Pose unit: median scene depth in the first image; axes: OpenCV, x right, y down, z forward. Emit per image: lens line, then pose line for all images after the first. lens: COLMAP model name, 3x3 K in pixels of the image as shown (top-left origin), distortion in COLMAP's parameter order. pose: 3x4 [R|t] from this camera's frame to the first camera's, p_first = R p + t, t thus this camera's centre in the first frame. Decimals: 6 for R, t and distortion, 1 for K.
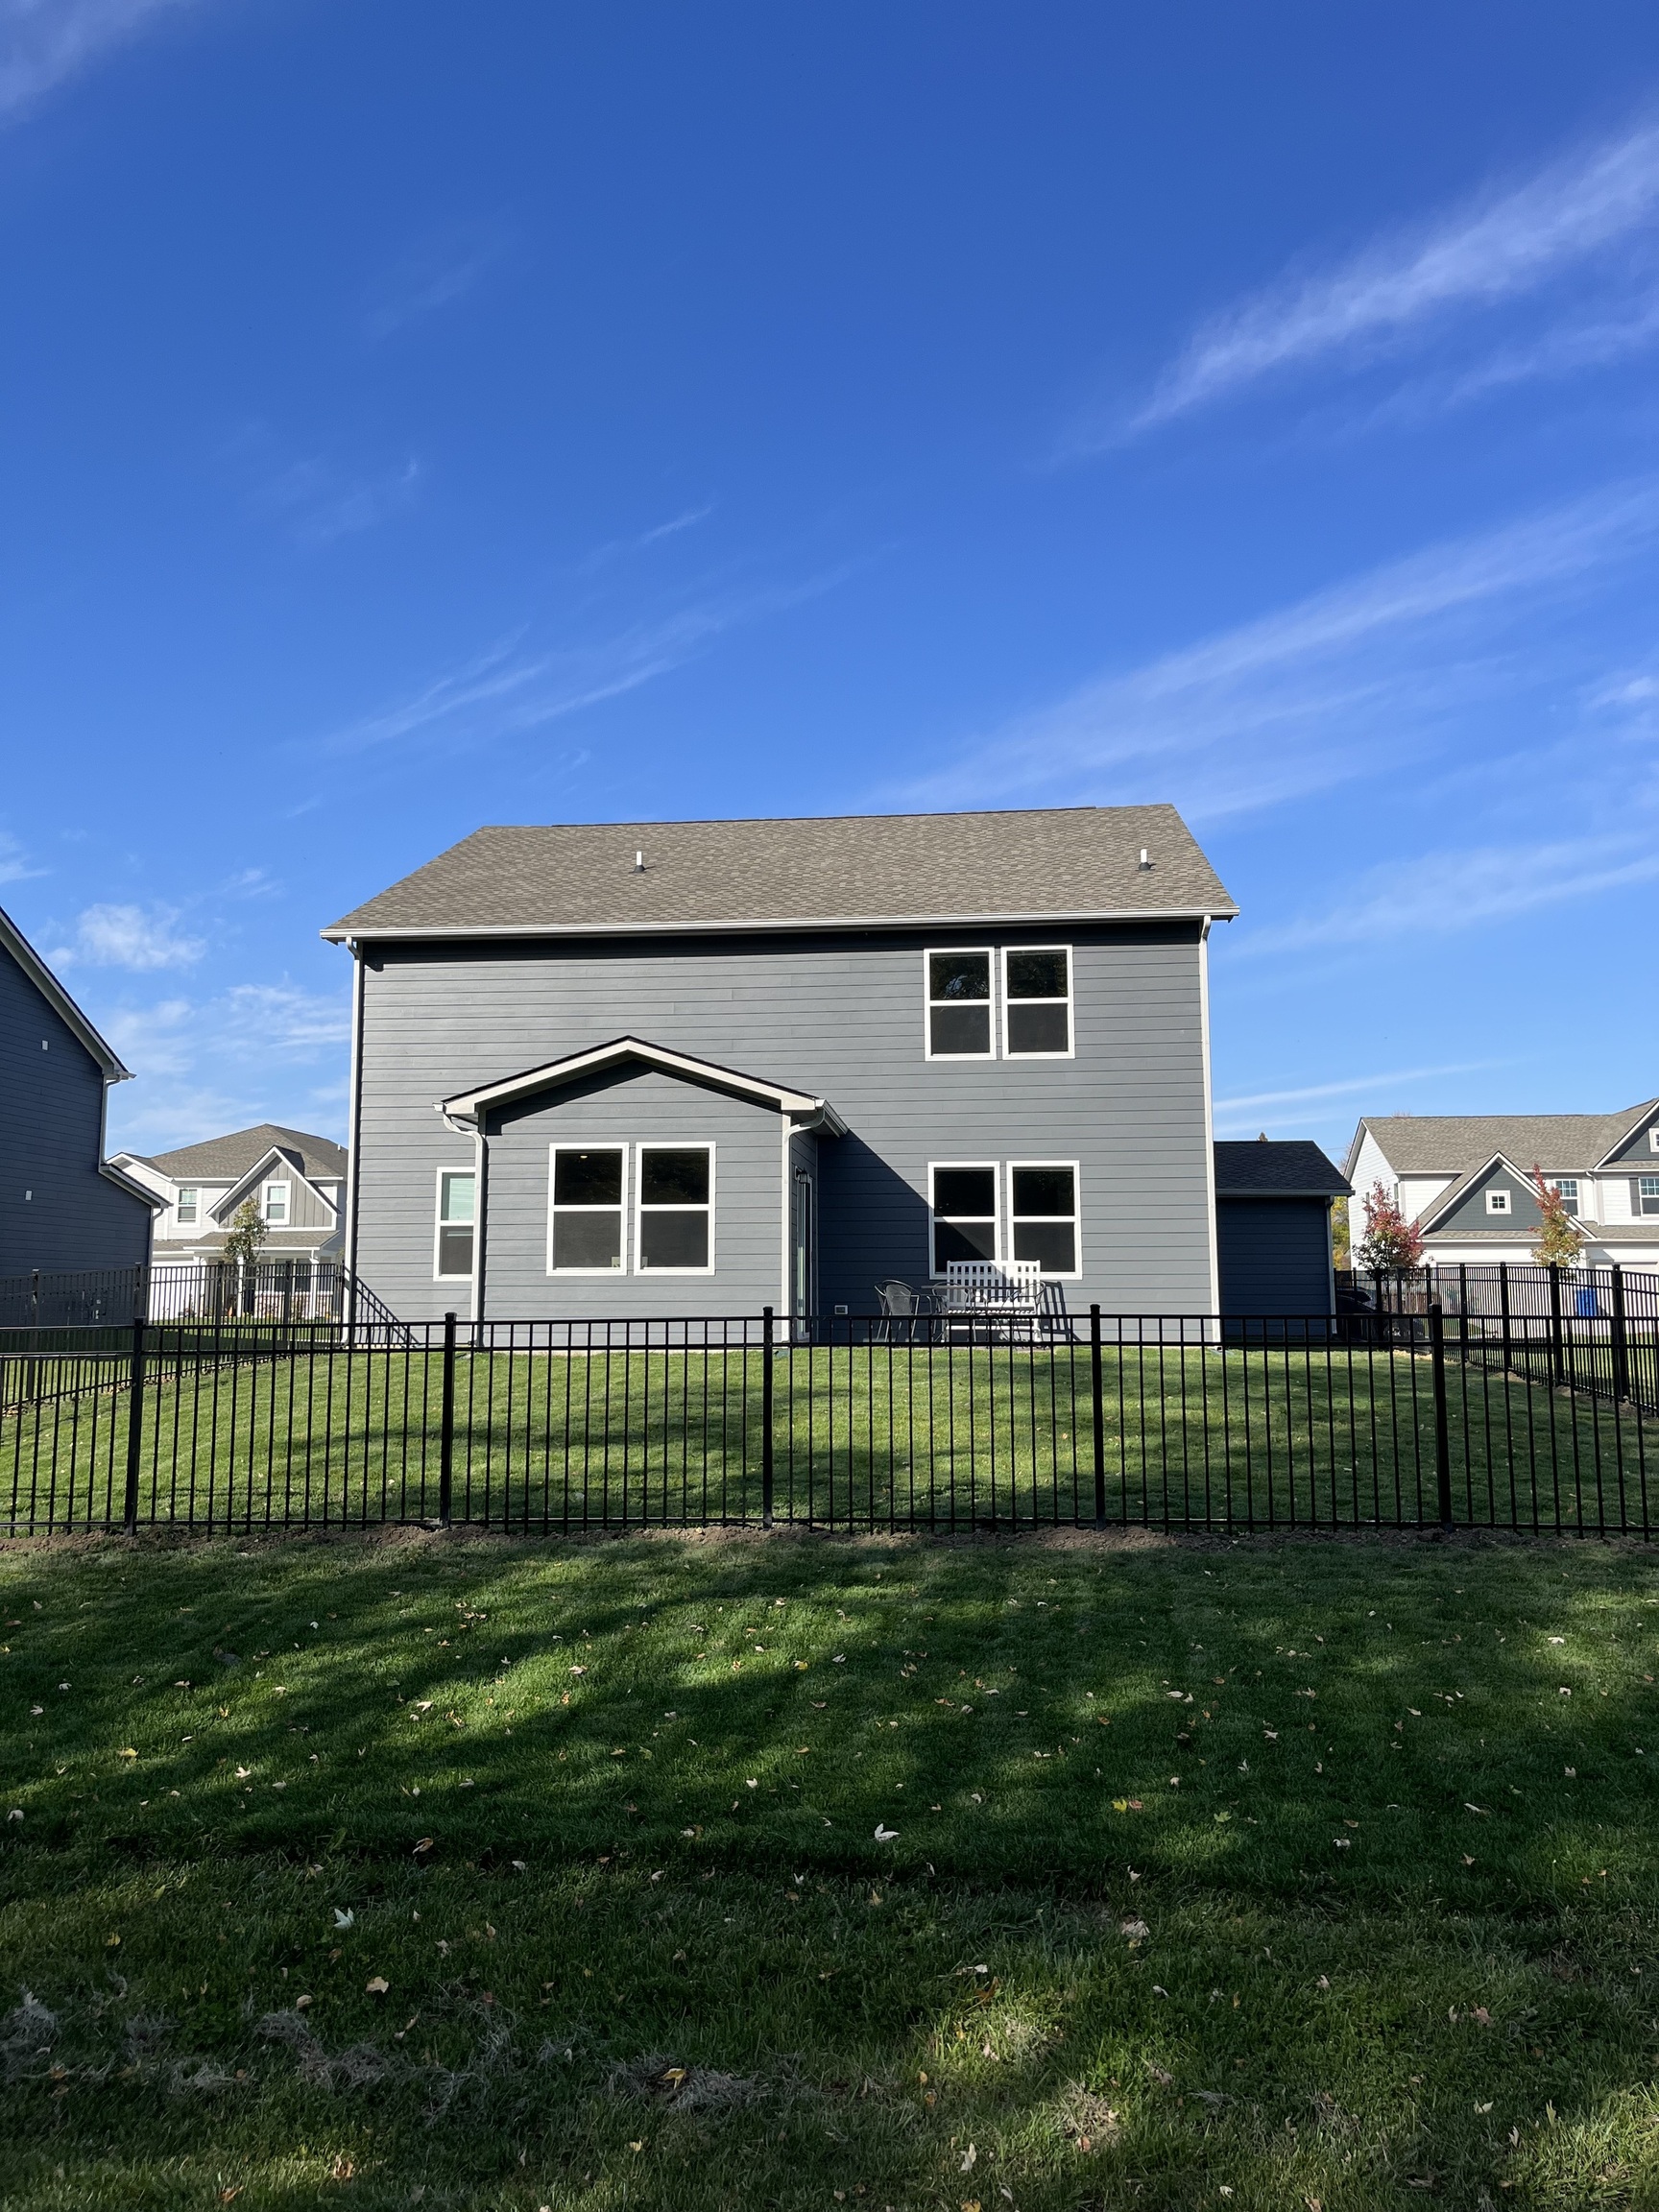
lens RADIAL K [[1666.8, 0, 753.6], [0, 1666.8, 1111.4], [0, 0, 1]] dist [0.009175, -0.006241]
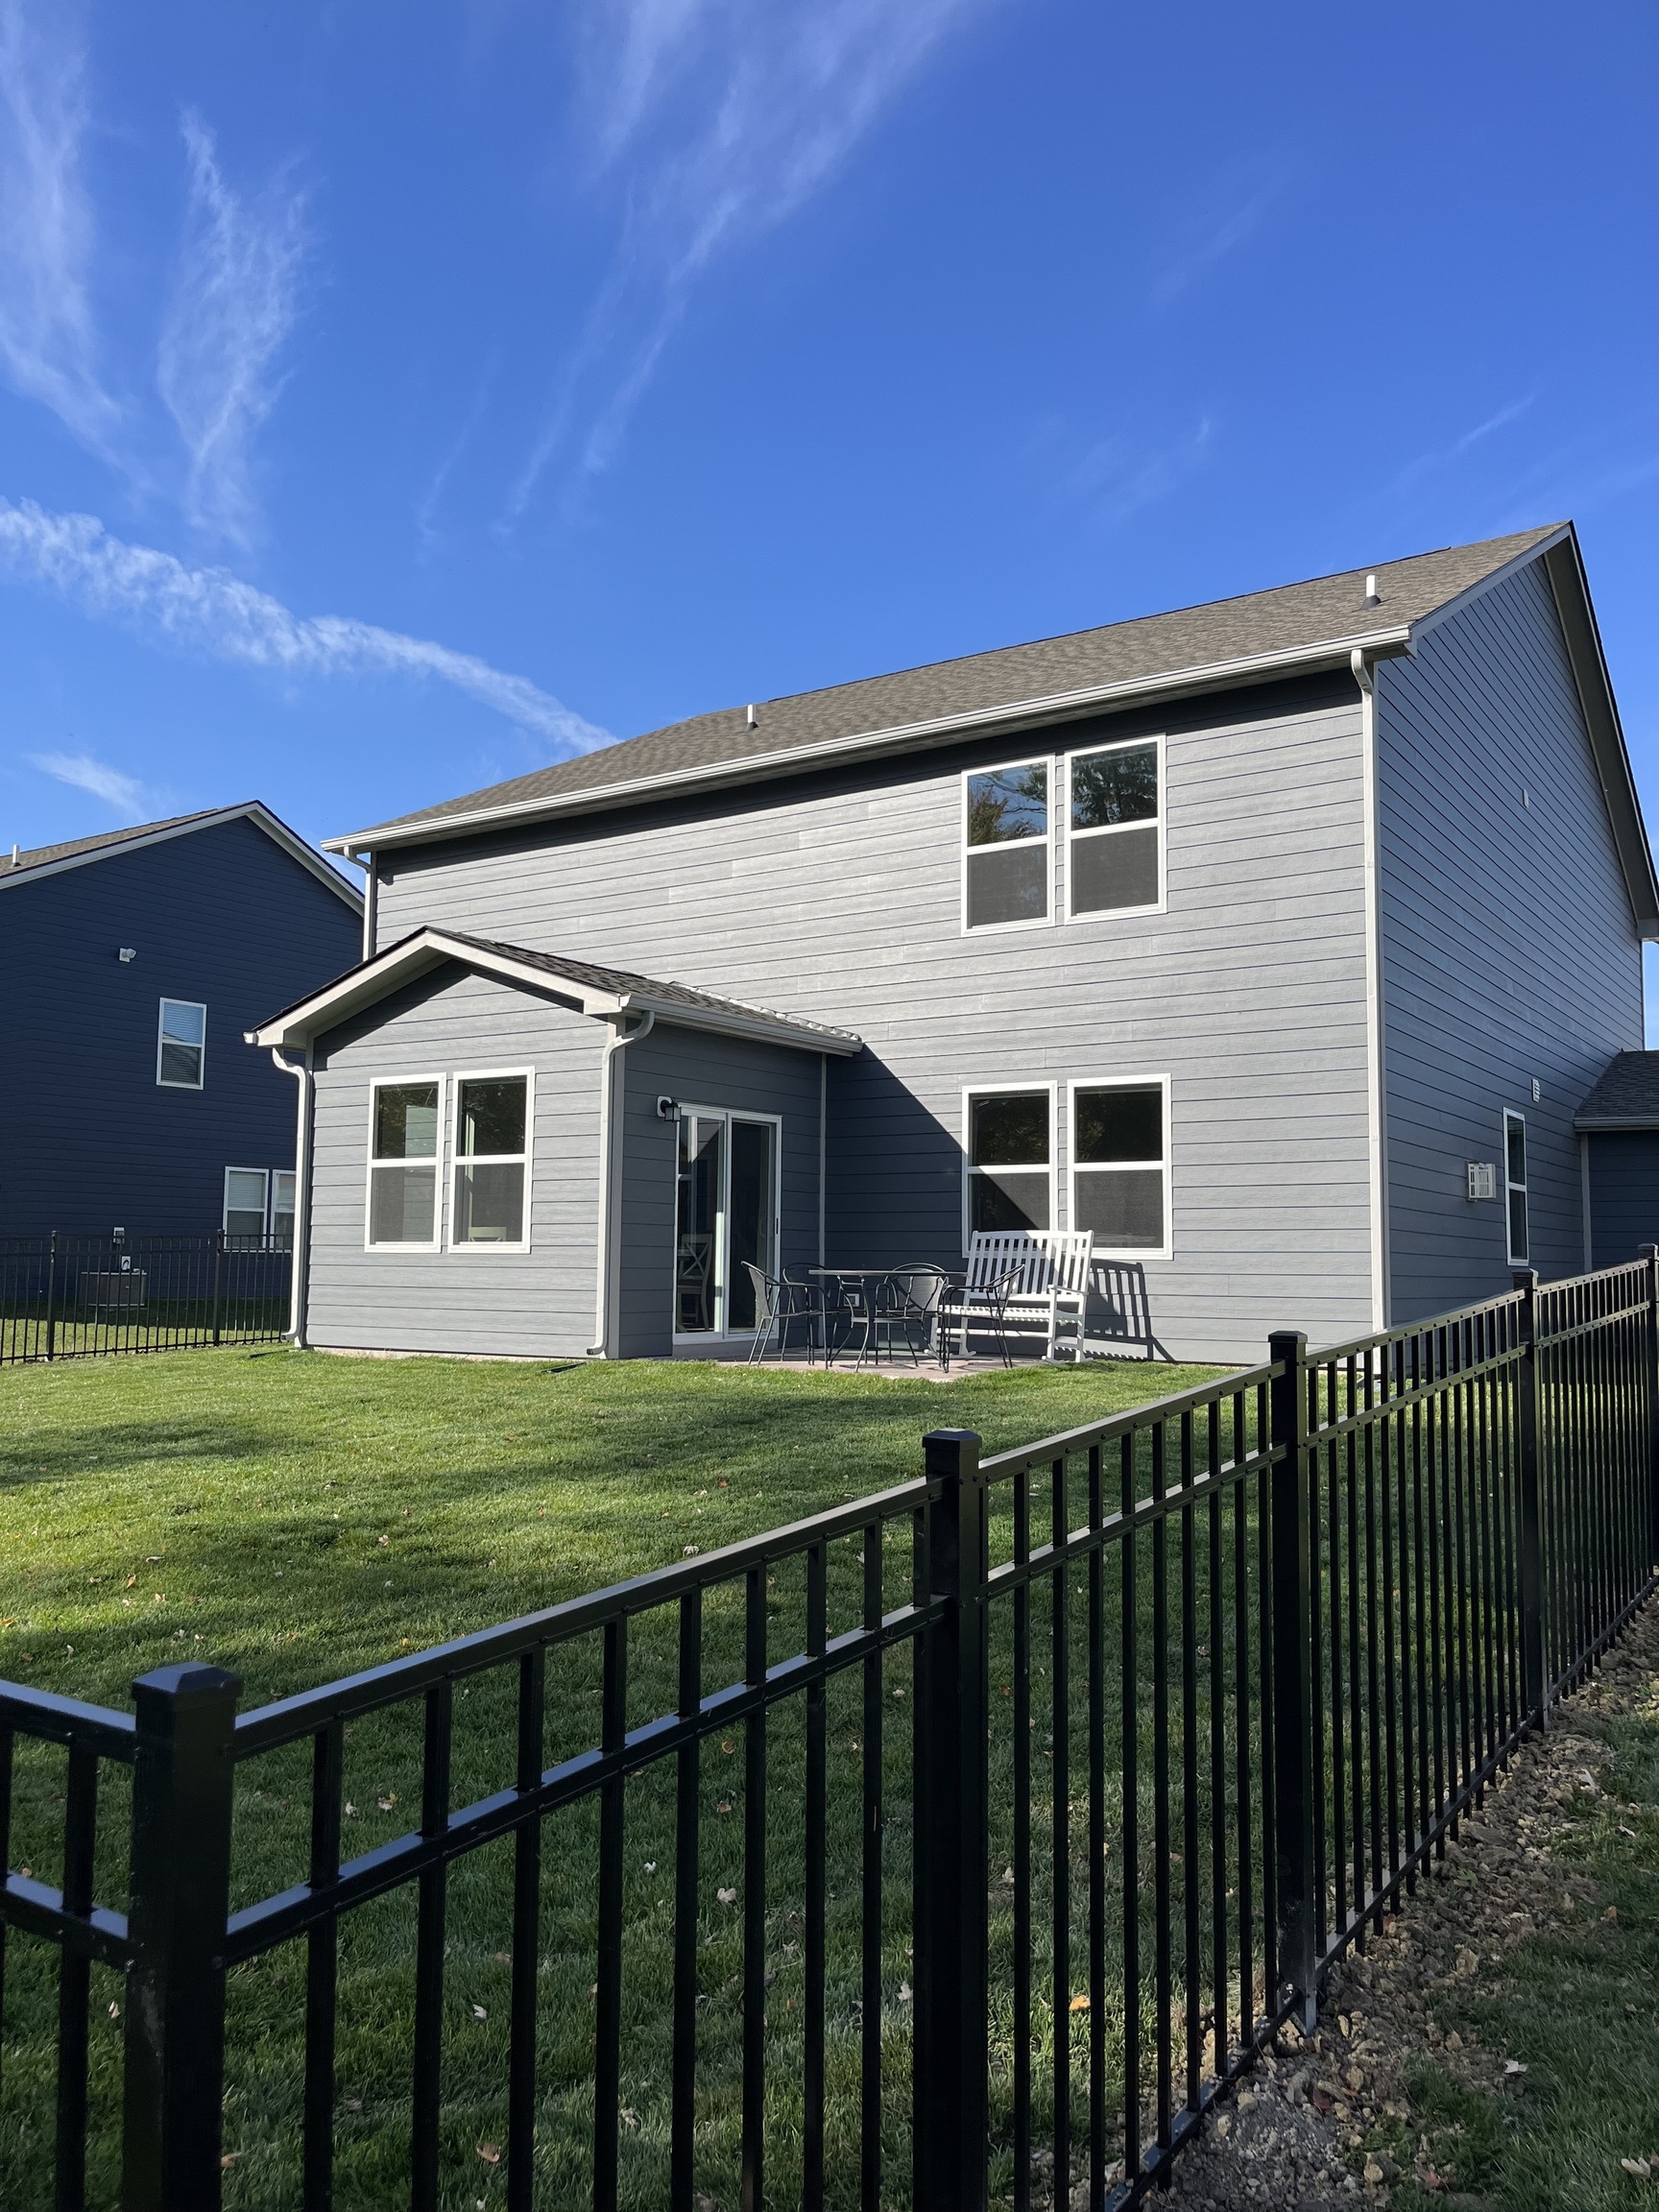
lens RADIAL K [[1666.8, 0, 753.6], [0, 1666.8, 1111.4], [0, 0, 1]] dist [0.009175, -0.006241]
pose [[0.891702, -0.033962, -0.451347, 0.337870], [0.042671, 0.999047, 0.009130, 0.031497], [0.450607, -0.027400, 0.892302, 0.362792]]
